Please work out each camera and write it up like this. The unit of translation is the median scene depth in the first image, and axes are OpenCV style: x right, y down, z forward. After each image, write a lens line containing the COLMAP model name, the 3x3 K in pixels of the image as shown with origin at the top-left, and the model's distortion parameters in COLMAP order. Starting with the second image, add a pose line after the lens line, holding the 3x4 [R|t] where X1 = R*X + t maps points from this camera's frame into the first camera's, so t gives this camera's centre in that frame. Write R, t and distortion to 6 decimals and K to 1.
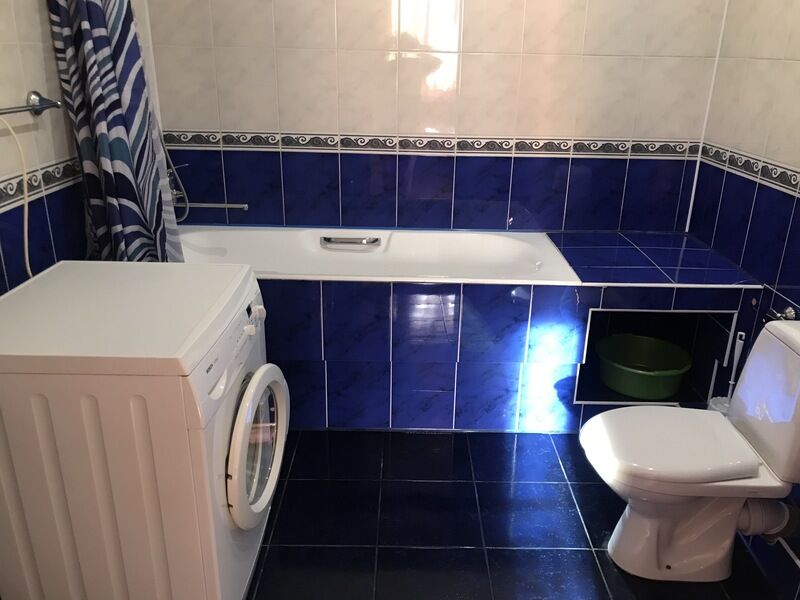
lens RADIAL K [[664.4, 0, 417.4], [0, 664.4, 302.1], [0, 0, 1]] dist [0.039981, -0.033926]
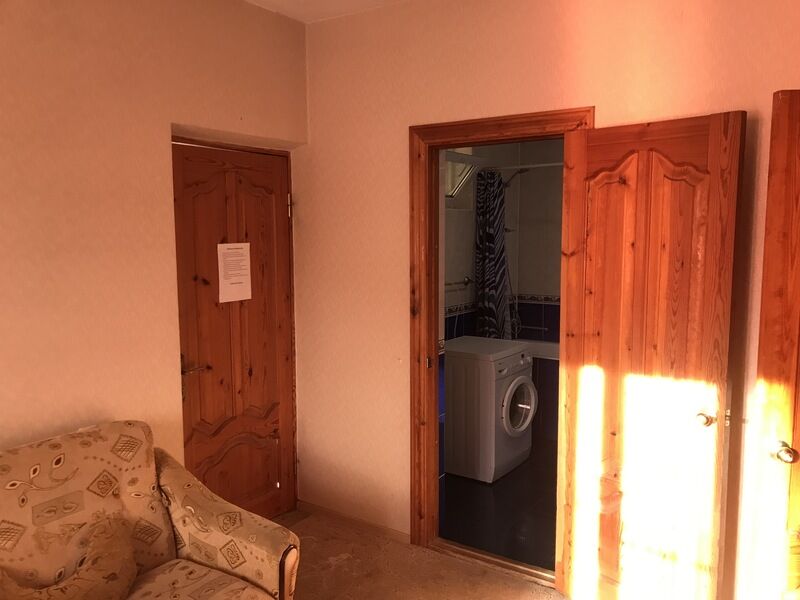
lens RADIAL K [[664.4, 0, 400.2], [0, 664.4, 300.4], [0, 0, 1]] dist [0.039981, -0.033926]
pose [[0.821027, 0.041459, -0.569382, 1.502846], [-0.182531, 0.964070, -0.193006, 0.702005], [0.540922, 0.262393, 0.799095, -2.566925]]
